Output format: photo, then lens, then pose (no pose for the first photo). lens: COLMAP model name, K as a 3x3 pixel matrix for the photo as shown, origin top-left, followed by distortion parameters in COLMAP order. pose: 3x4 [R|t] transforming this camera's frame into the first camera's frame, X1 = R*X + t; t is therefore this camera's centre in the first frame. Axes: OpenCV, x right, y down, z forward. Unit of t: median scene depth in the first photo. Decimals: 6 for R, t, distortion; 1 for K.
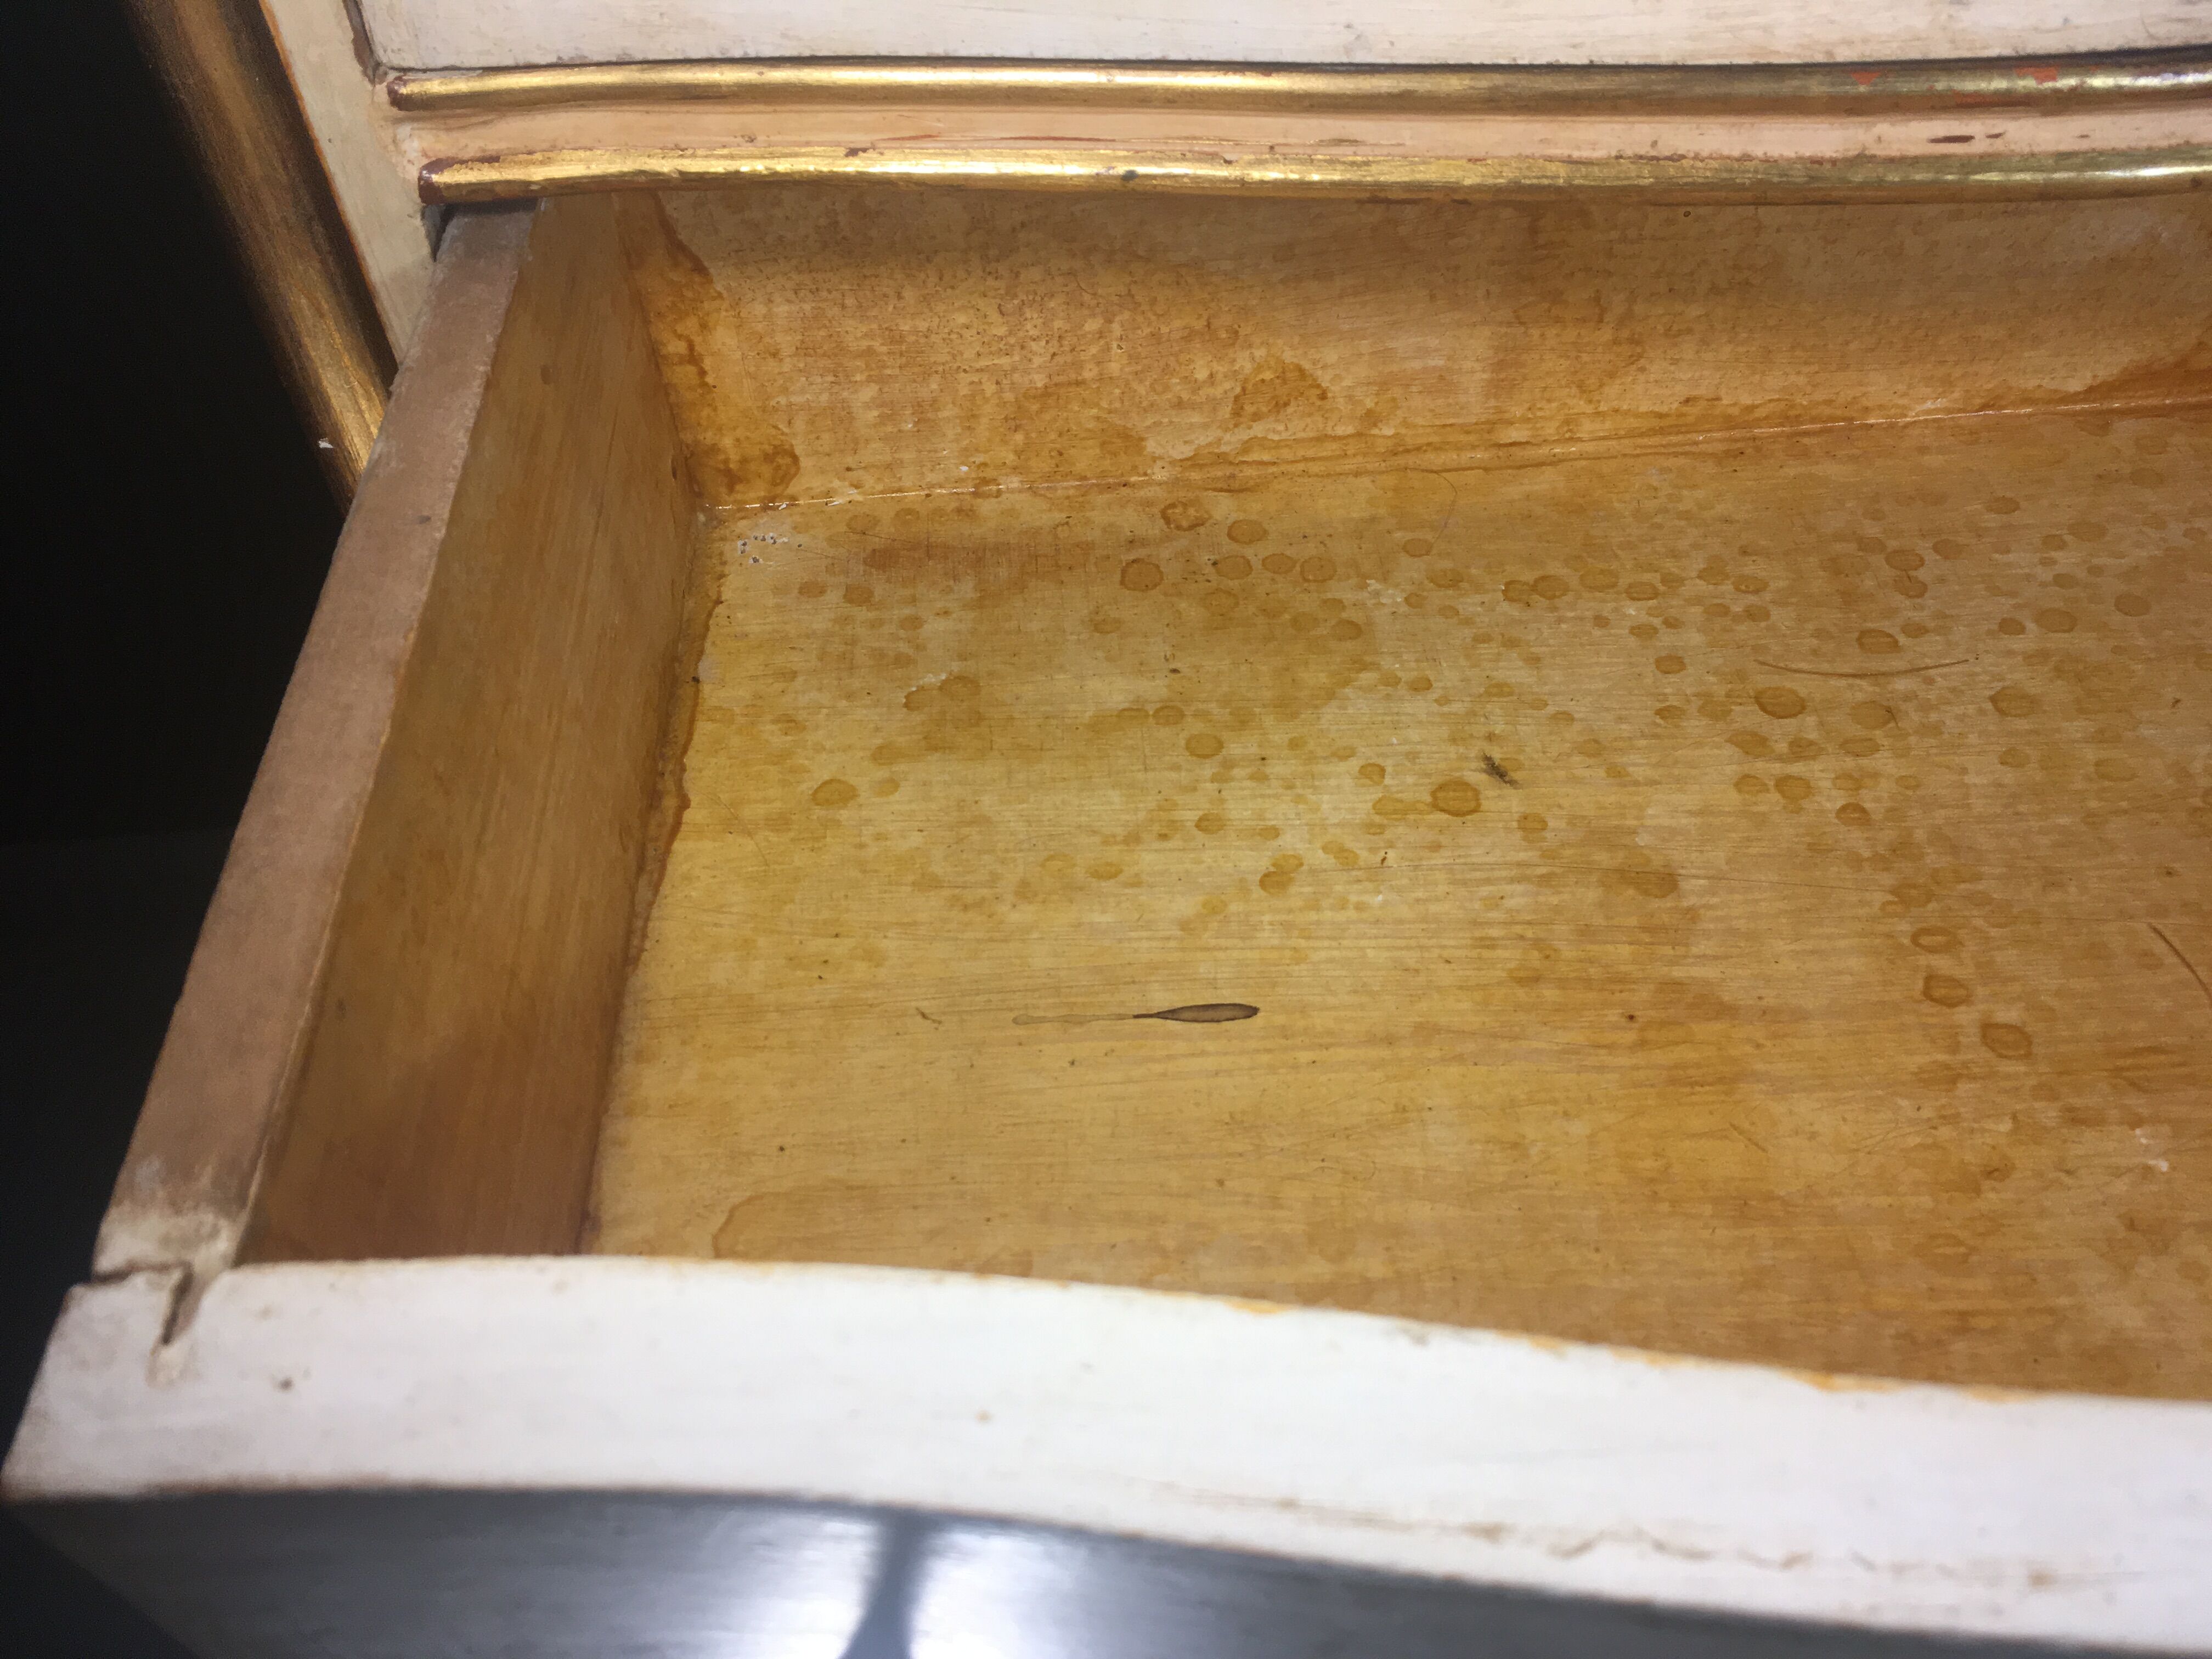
lens RADIAL K [[1906.3, 0, 1106.0], [0, 1906.3, 829.5], [0, 0, 1]] dist [0.082860, -0.120412]
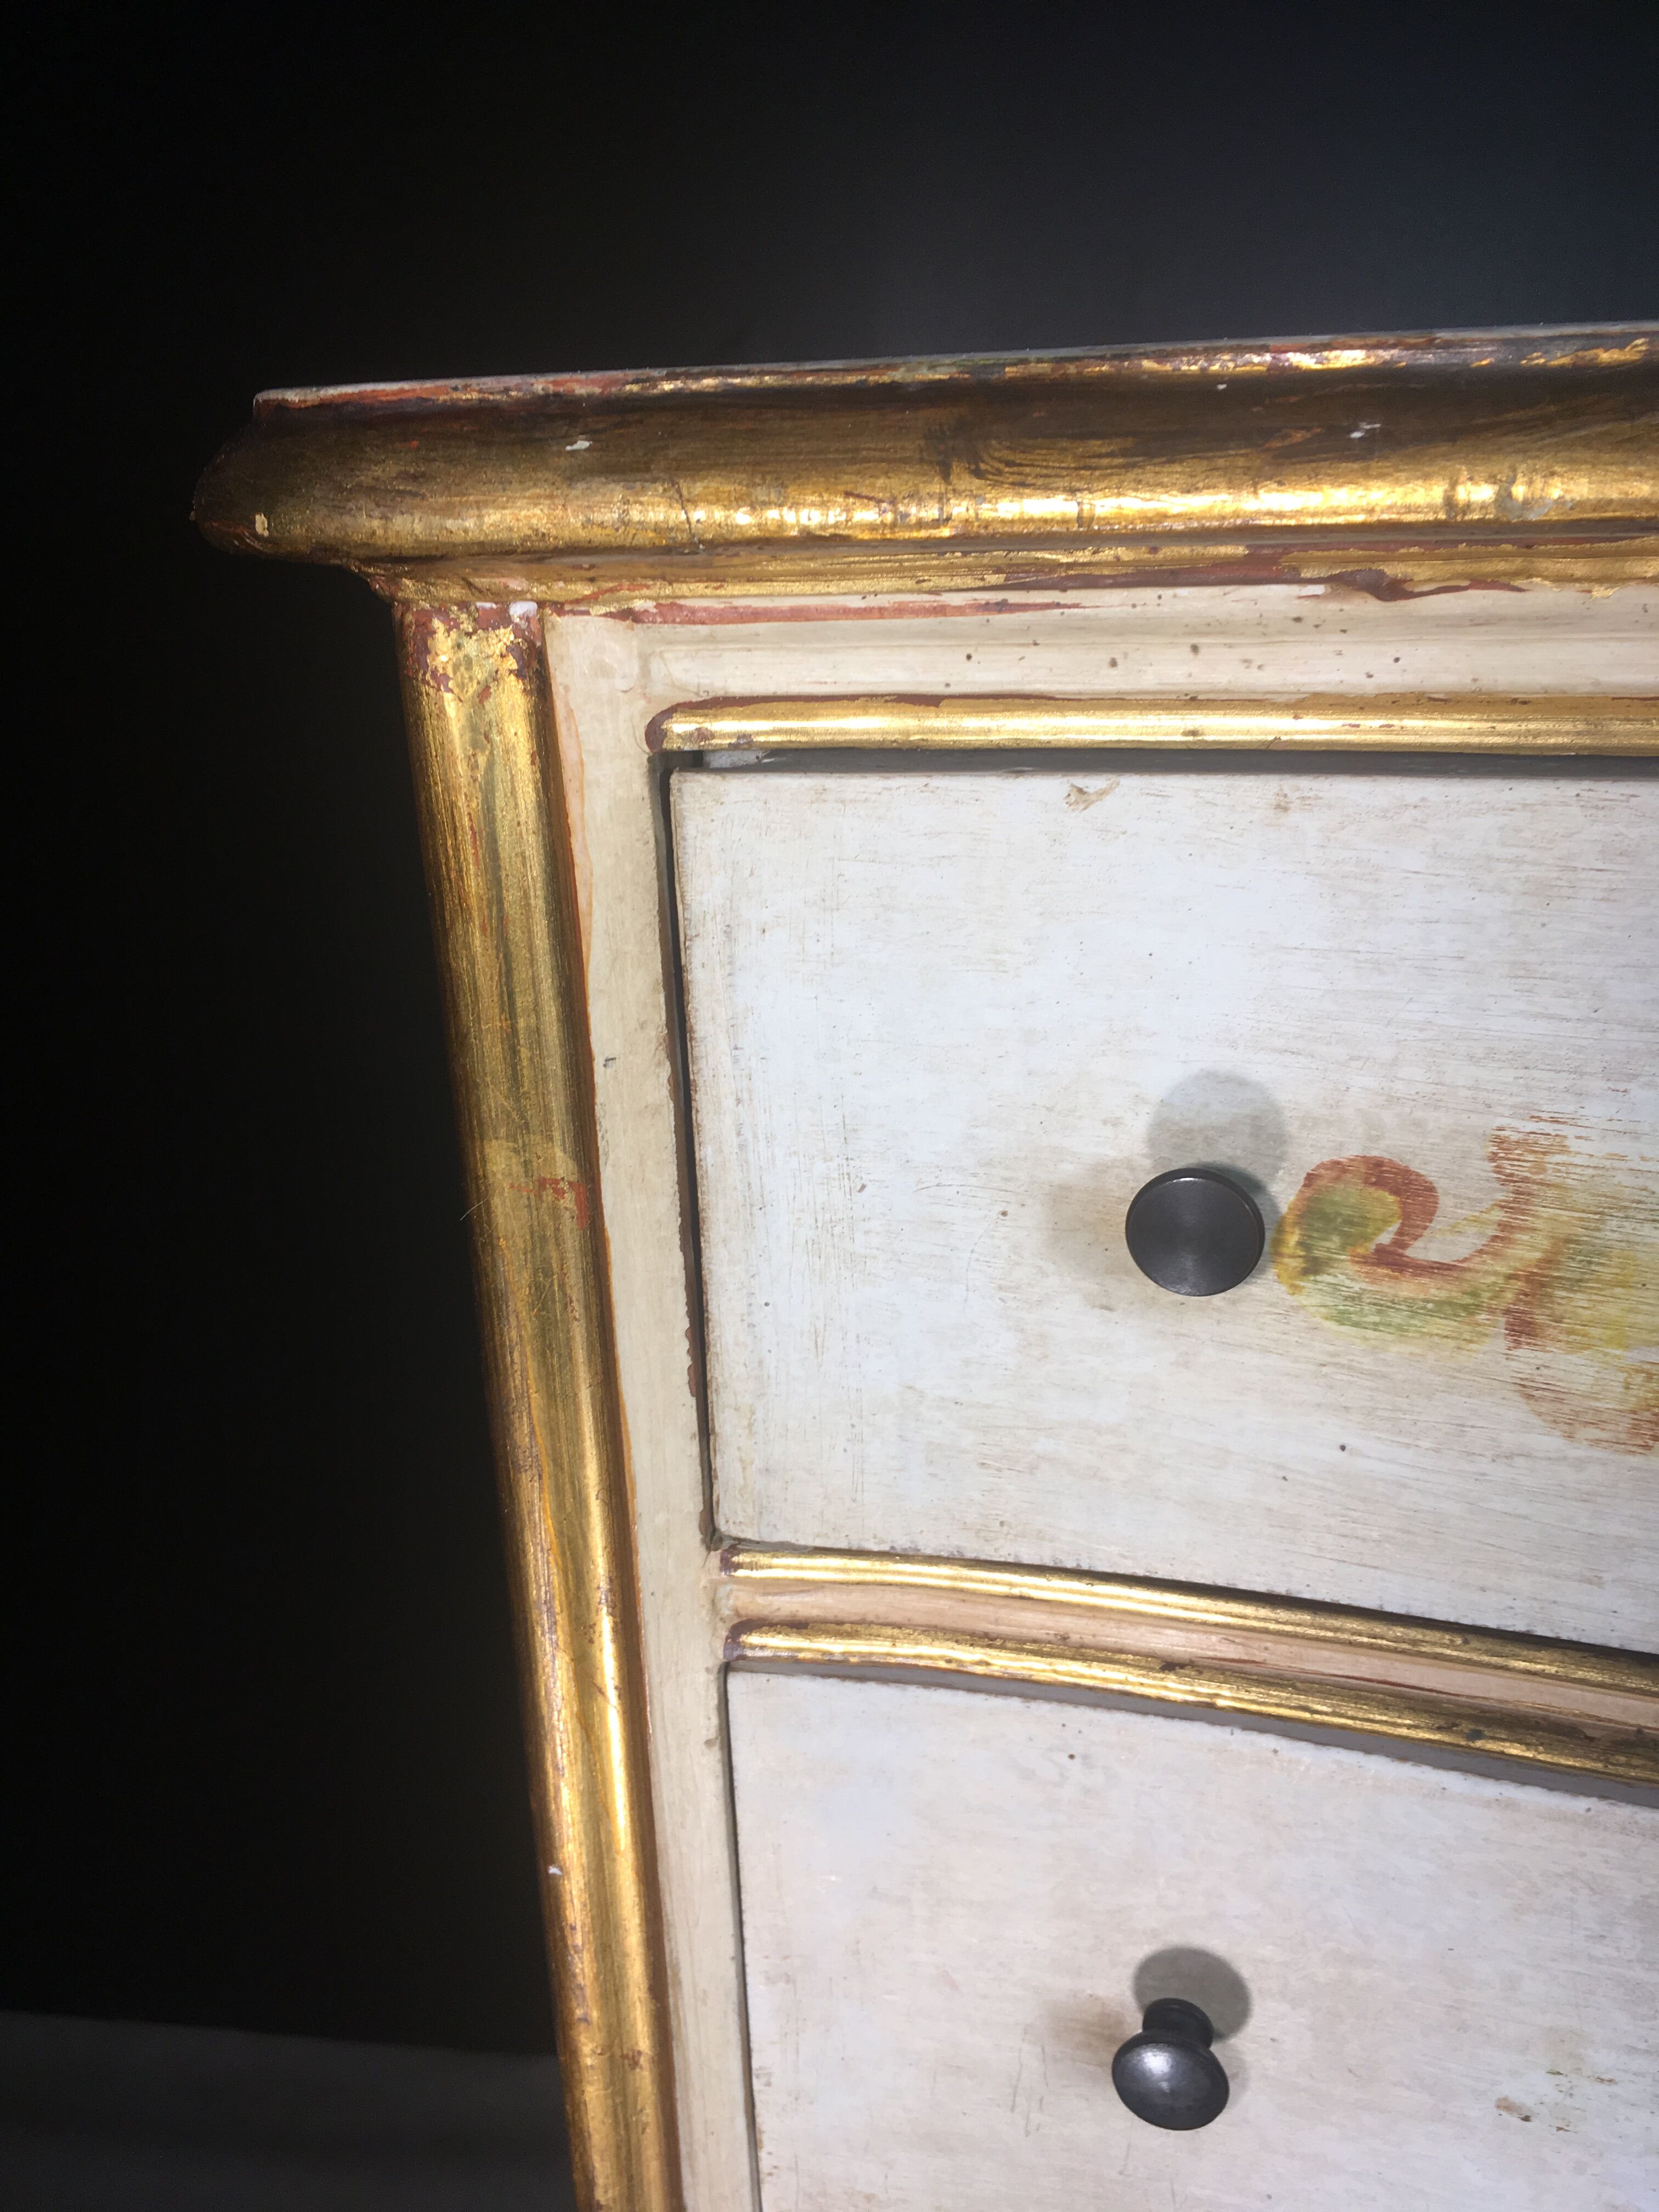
lens RADIAL K [[1906.3, 0, 829.5], [0, 1906.3, 1106.0], [0, 0, 1]] dist [0.082860, -0.120412]
pose [[0.983339, 0.075405, -0.165405, -0.124450], [-0.142263, 0.885661, -0.442002, -0.116275], [0.113164, 0.458168, 0.881632, 0.002559]]
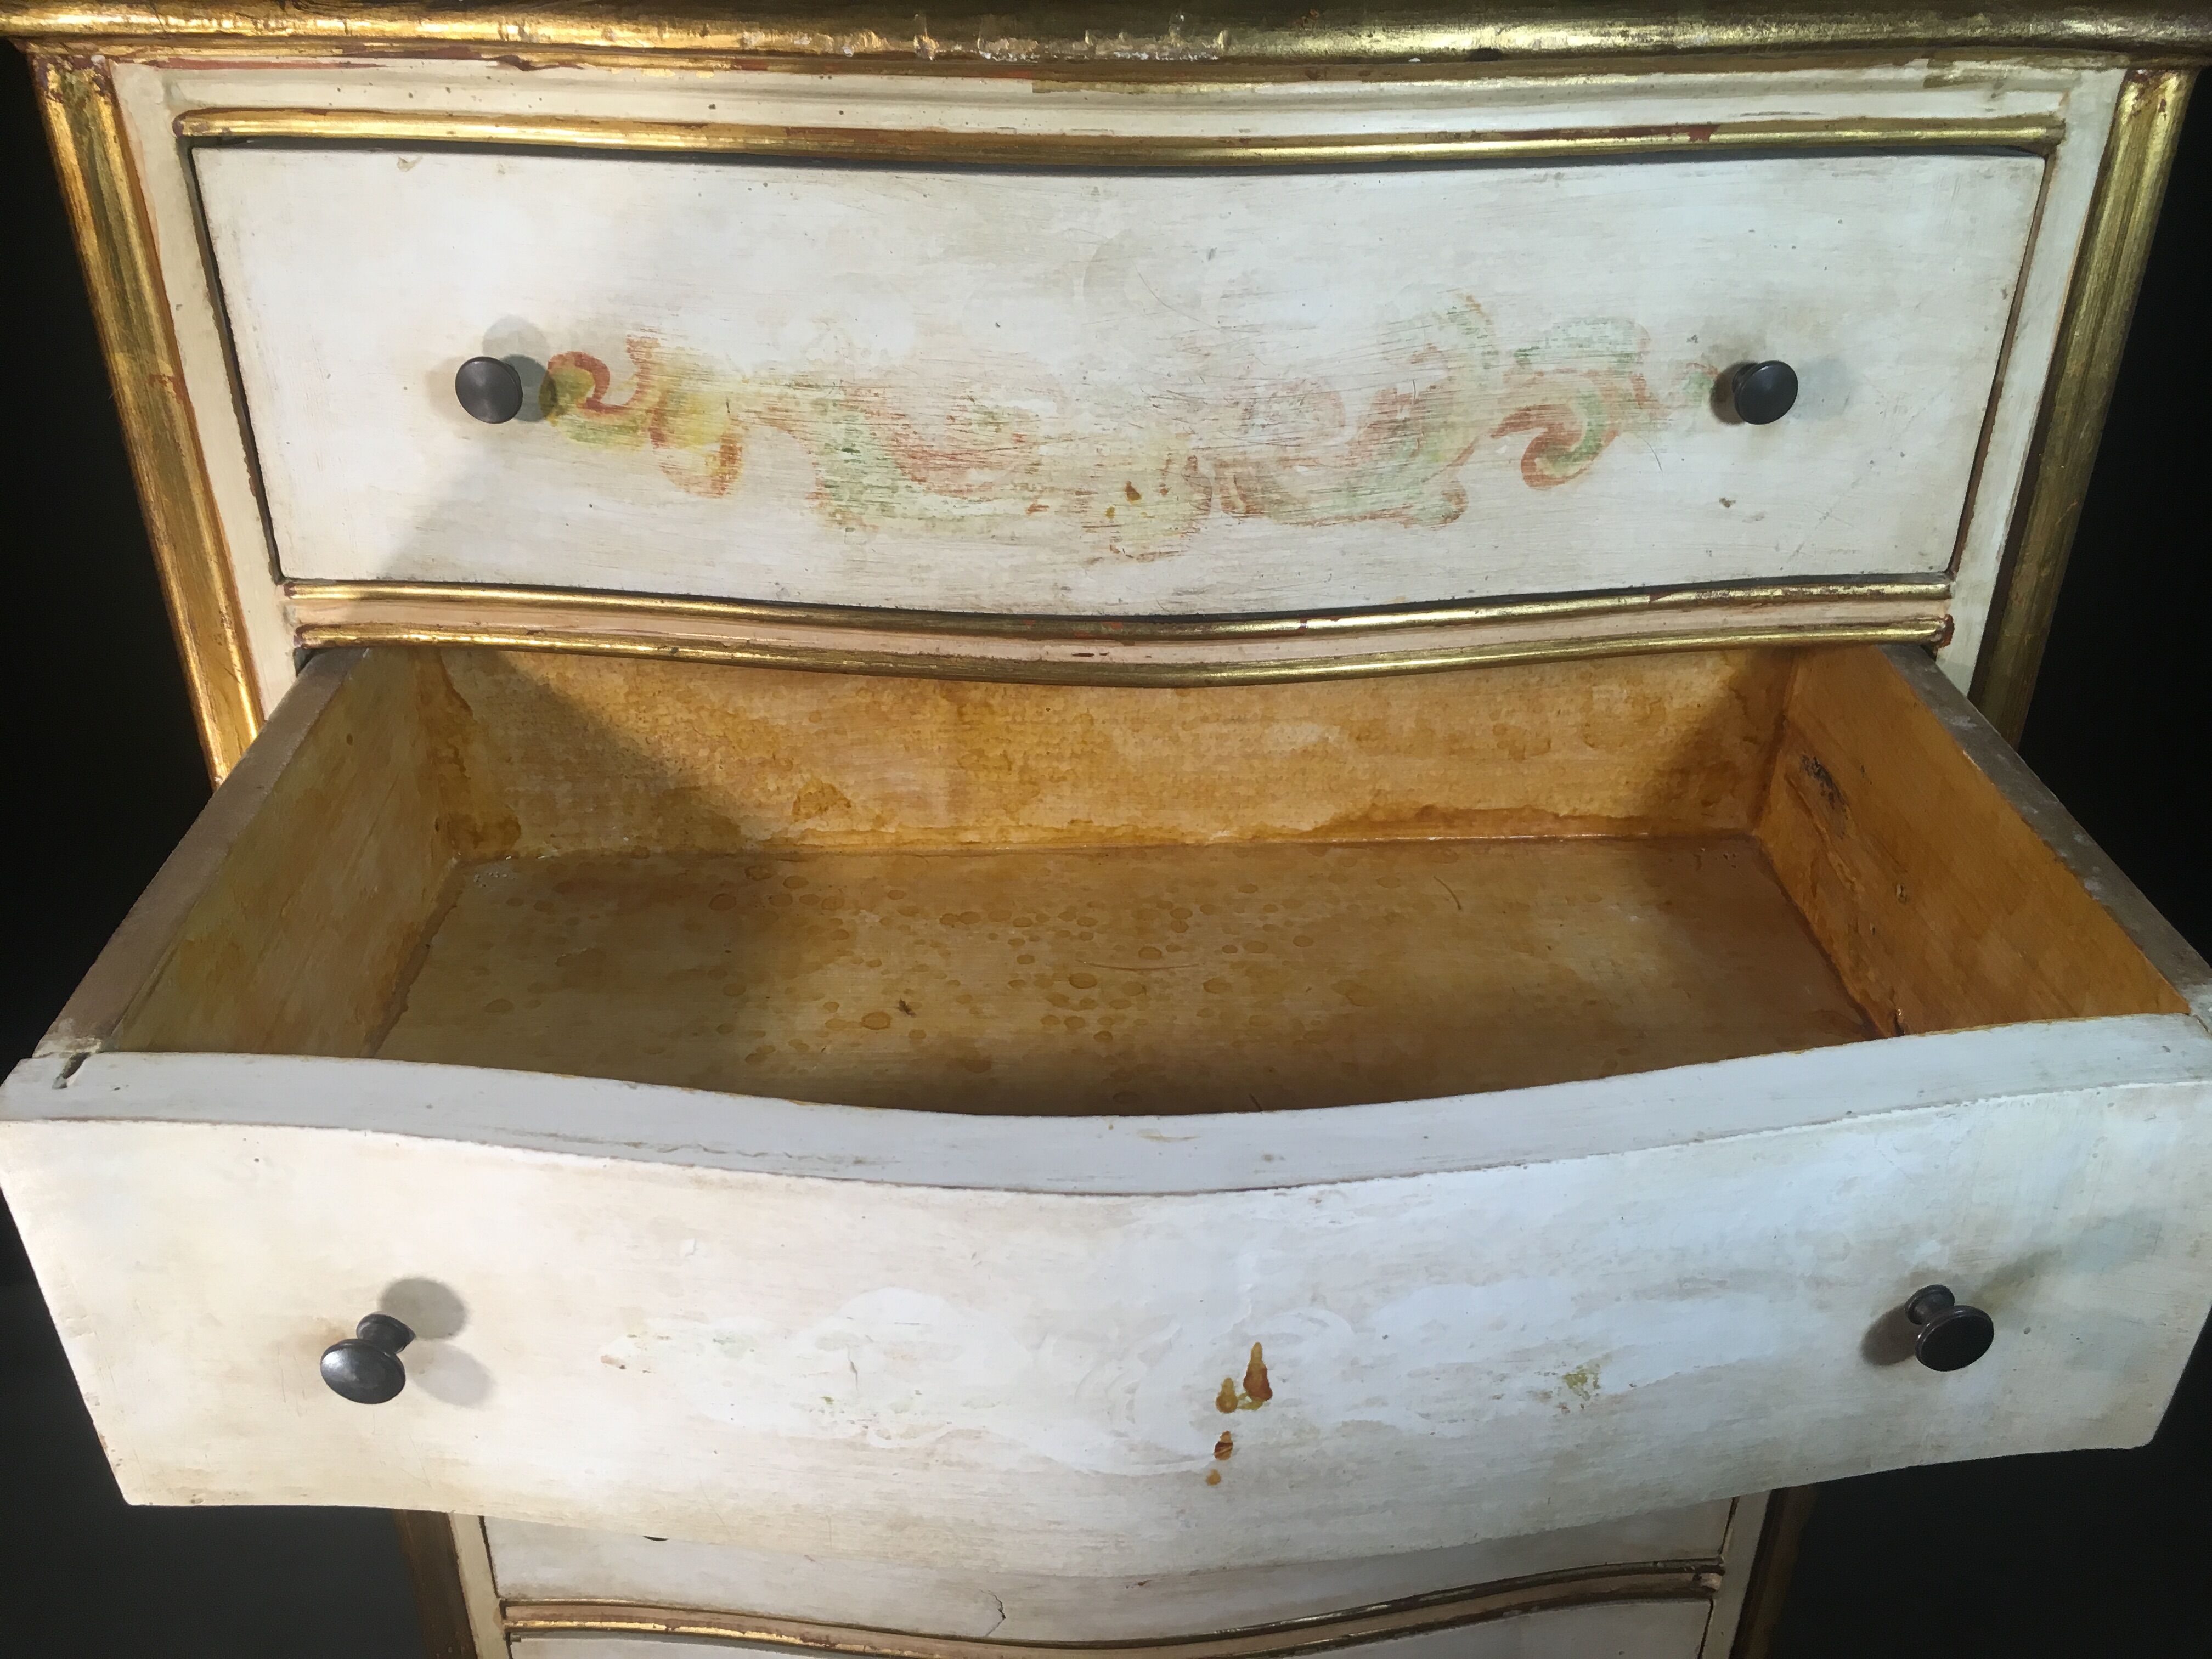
lens RADIAL K [[1906.3, 0, 1106.0], [0, 1906.3, 829.5], [0, 0, 1]] dist [0.082860, -0.120412]
pose [[0.998034, 0.050574, 0.037025, 0.286353], [-0.036910, 0.951644, -0.304977, 0.297841], [-0.050659, 0.303011, 0.951640, -0.589995]]
